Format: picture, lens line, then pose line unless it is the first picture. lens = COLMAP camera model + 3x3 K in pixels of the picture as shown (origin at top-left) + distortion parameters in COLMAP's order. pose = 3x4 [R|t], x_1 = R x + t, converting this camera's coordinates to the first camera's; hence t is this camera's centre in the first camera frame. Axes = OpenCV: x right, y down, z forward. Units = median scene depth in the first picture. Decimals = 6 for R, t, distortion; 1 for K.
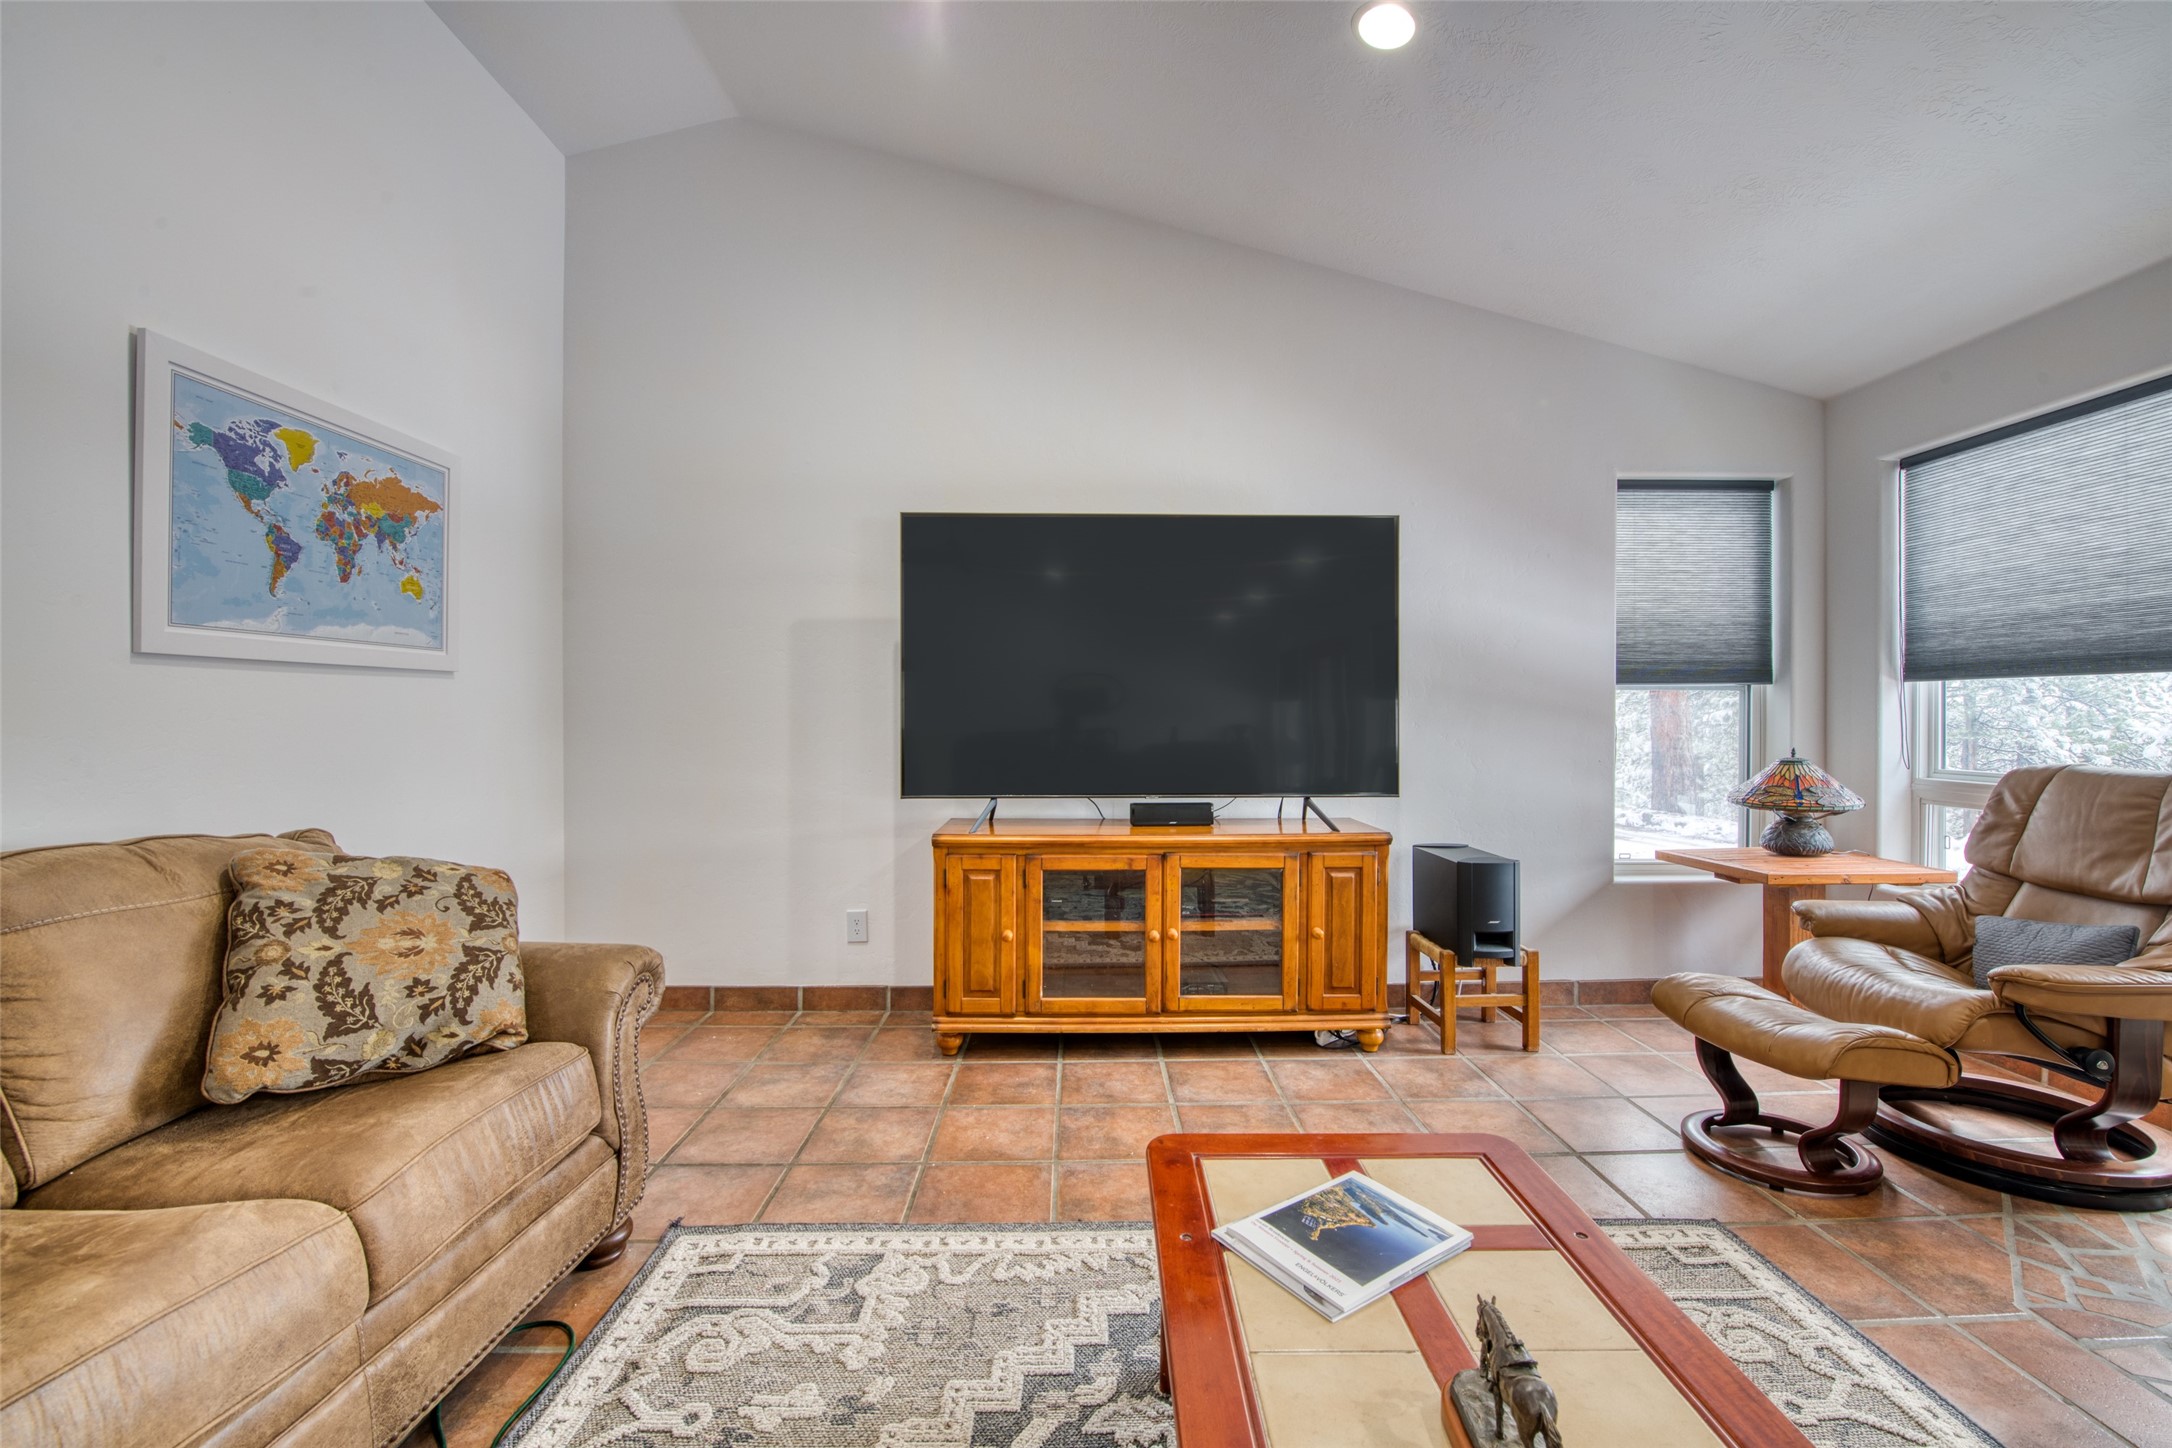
lens RADIAL K [[889.0, 0, 1086.0], [0, 889.0, 724.0], [0, 0, 1]] dist [-0.018569, -0.002164]
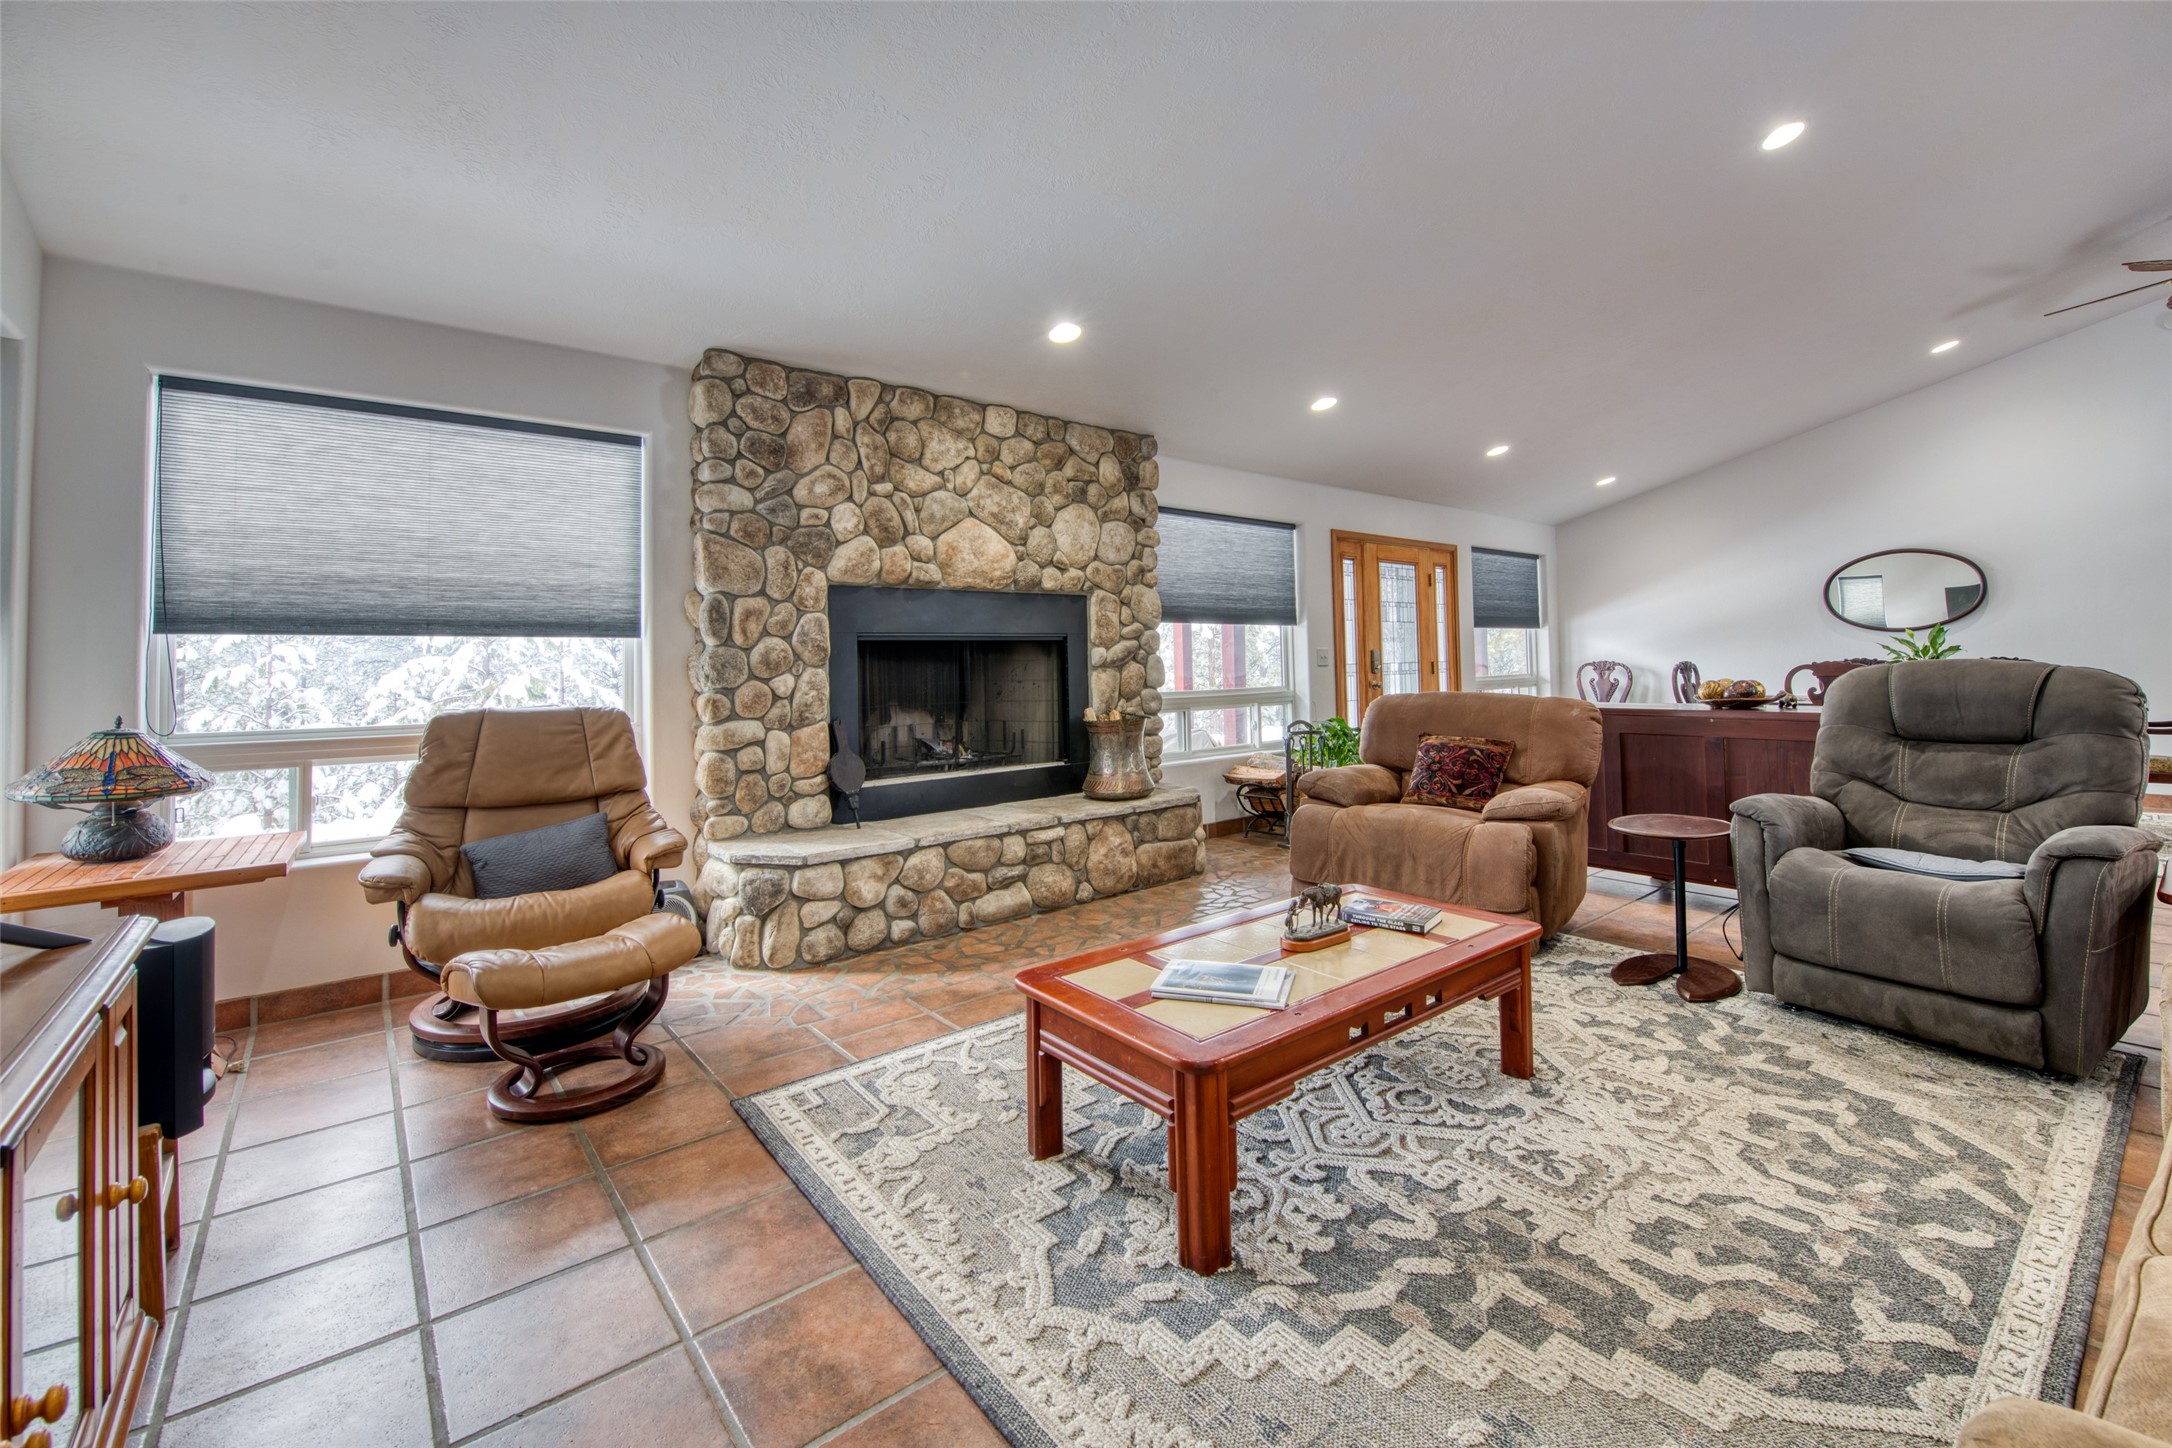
lens RADIAL K [[908.8, 0, 1108.3], [0, 908.8, 635.6], [0, 0, 1]] dist [-0.017067, -0.000461]
pose [[-0.630510, 0.035775, 0.775357, -0.358157], [0.023358, 0.999359, -0.027116, -0.001041], [-0.775830, 0.001013, -0.630941, 0.909411]]
